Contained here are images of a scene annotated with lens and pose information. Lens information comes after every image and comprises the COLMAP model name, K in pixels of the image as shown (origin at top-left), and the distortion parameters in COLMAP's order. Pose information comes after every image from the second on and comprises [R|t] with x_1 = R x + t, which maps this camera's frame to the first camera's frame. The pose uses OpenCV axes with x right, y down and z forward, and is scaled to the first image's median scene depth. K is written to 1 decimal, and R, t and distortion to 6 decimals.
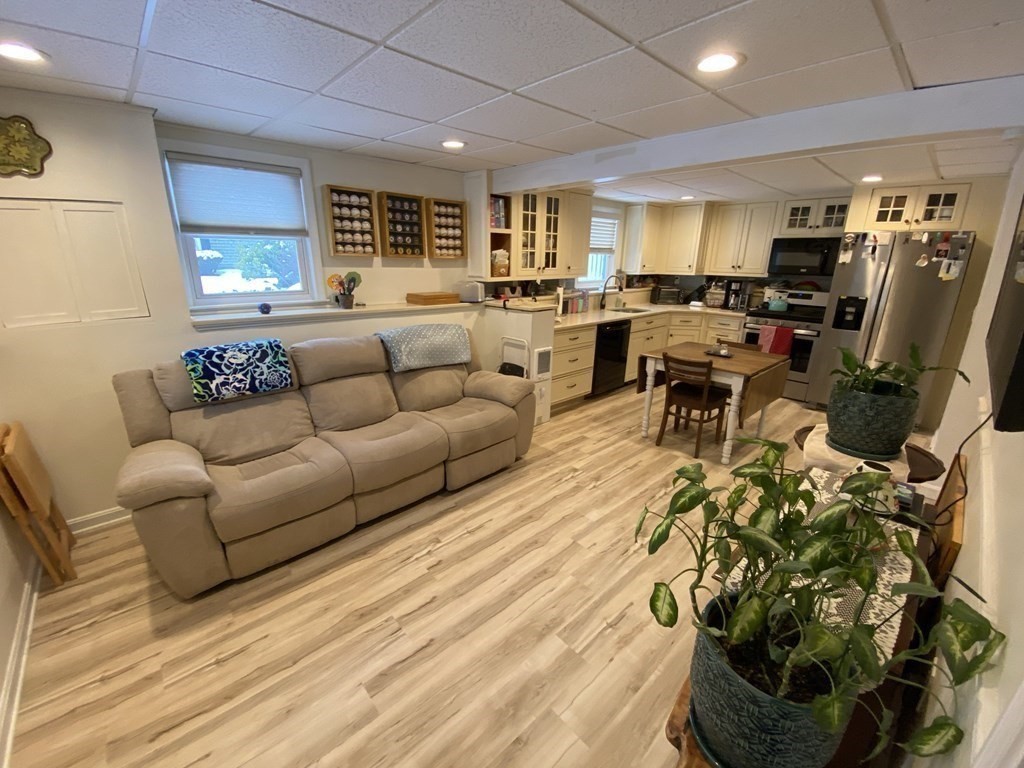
lens RADIAL K [[413.7, 0, 506.0], [0, 413.7, 384.3], [0, 0, 1]] dist [0.024130, -0.022207]
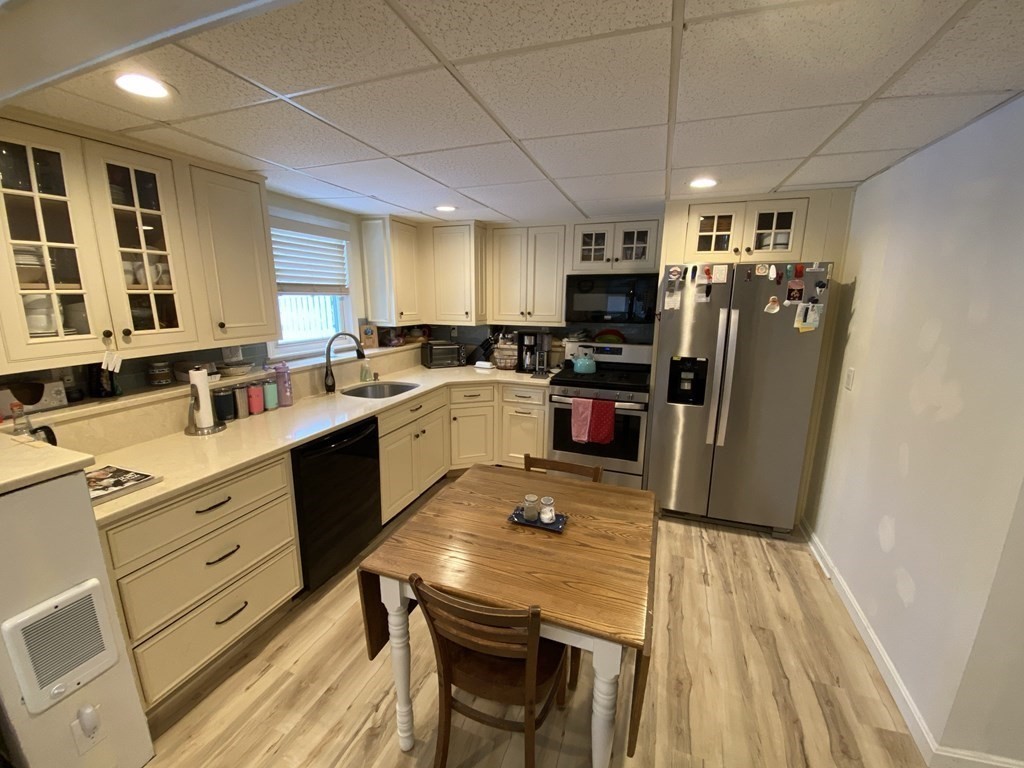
lens RADIAL K [[413.7, 0, 506.0], [0, 413.7, 384.3], [0, 0, 1]] dist [0.024130, -0.022207]
pose [[0.890423, -0.099474, 0.444131, 0.236763], [0.136889, 0.989173, -0.052893, -0.157159], [-0.434061, 0.107894, 0.894399, 0.479155]]
